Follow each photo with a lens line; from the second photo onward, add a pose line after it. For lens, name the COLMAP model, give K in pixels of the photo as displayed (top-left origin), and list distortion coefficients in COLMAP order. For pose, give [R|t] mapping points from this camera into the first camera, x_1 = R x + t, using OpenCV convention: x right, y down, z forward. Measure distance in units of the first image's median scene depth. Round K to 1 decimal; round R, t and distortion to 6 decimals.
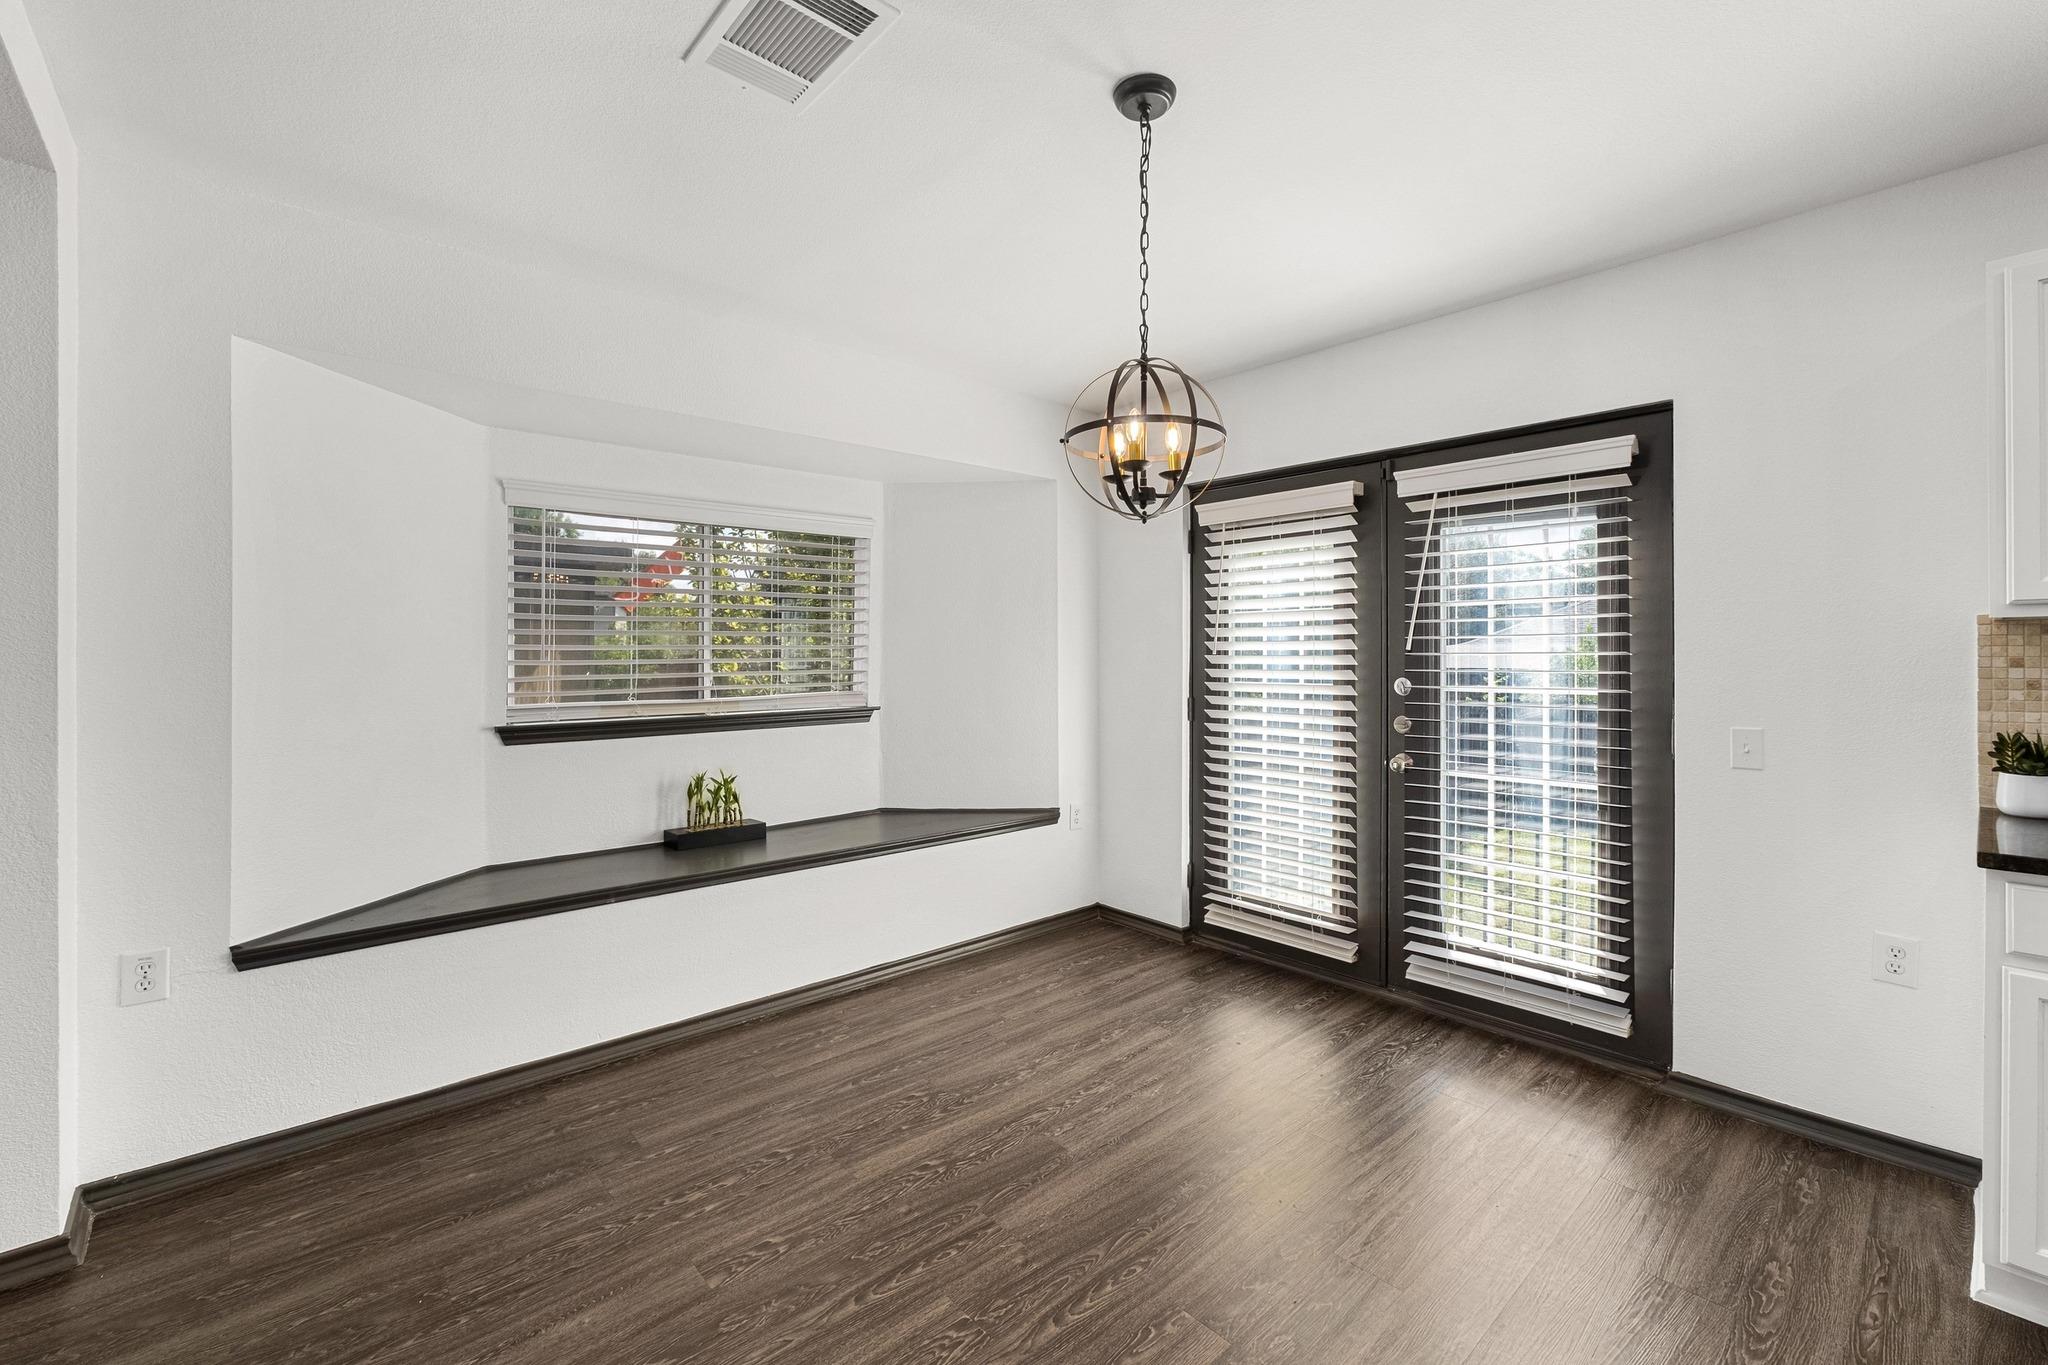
lens RADIAL K [[902.0, 0, 1024.0], [0, 902.0, 682.5], [0, 0, 1]] dist [-0.000657, 0.000169]
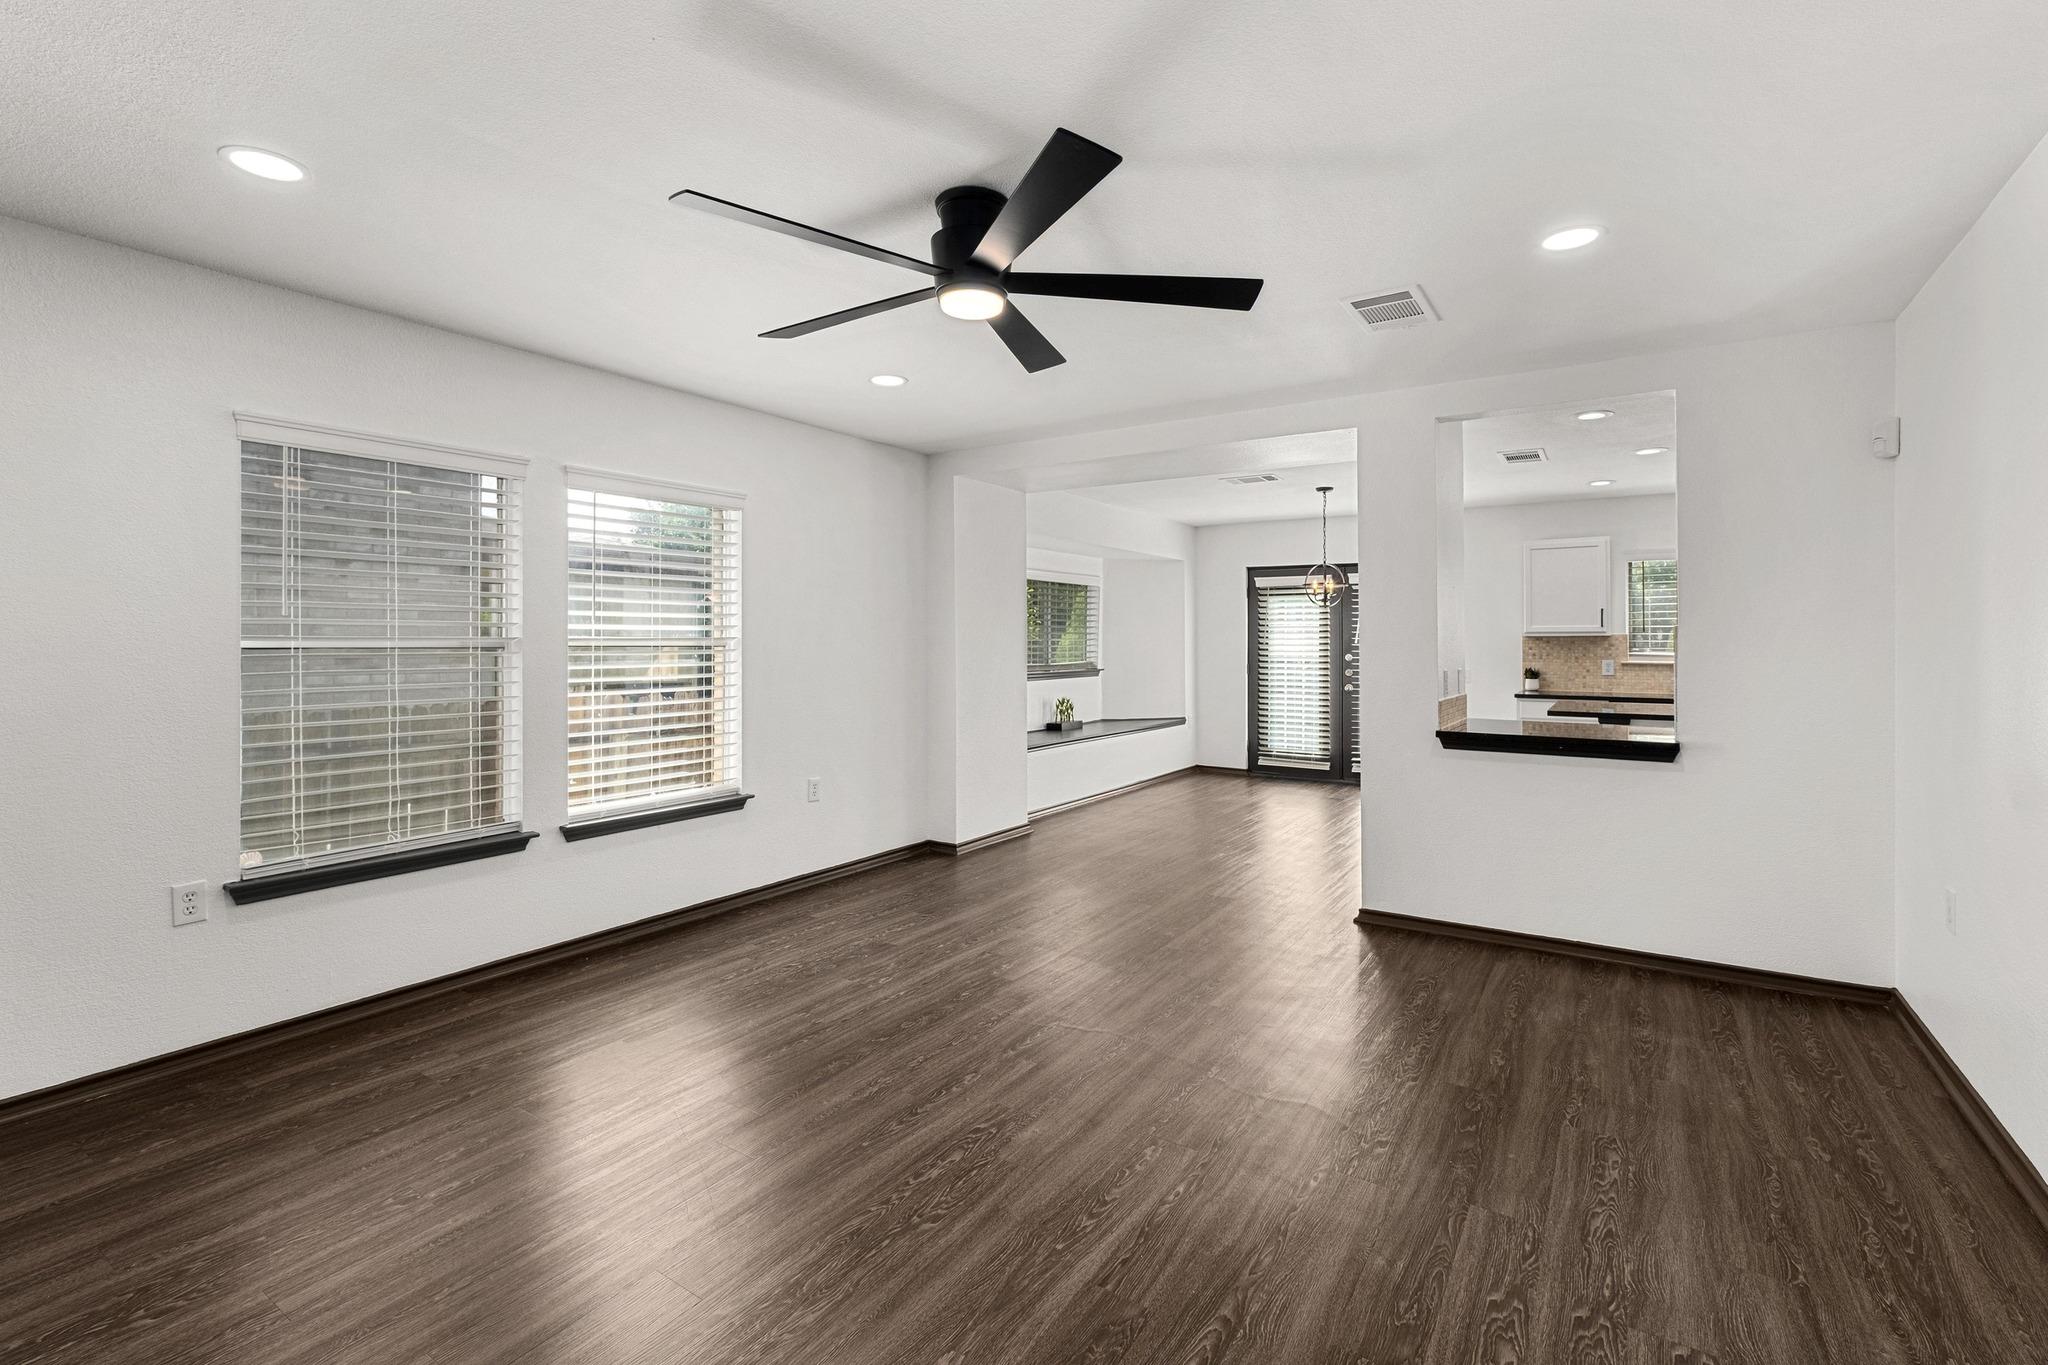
lens RADIAL K [[915.6, 0, 1025.6], [0, 915.6, 644.8], [0, 0, 1]] dist [-0.002382, -0.000153]
pose [[0.967906, 0.003336, 0.251291, -0.908869], [0.001674, 0.999804, -0.019719, 0.015470], [-0.251308, 0.019506, 0.967711, -1.035549]]
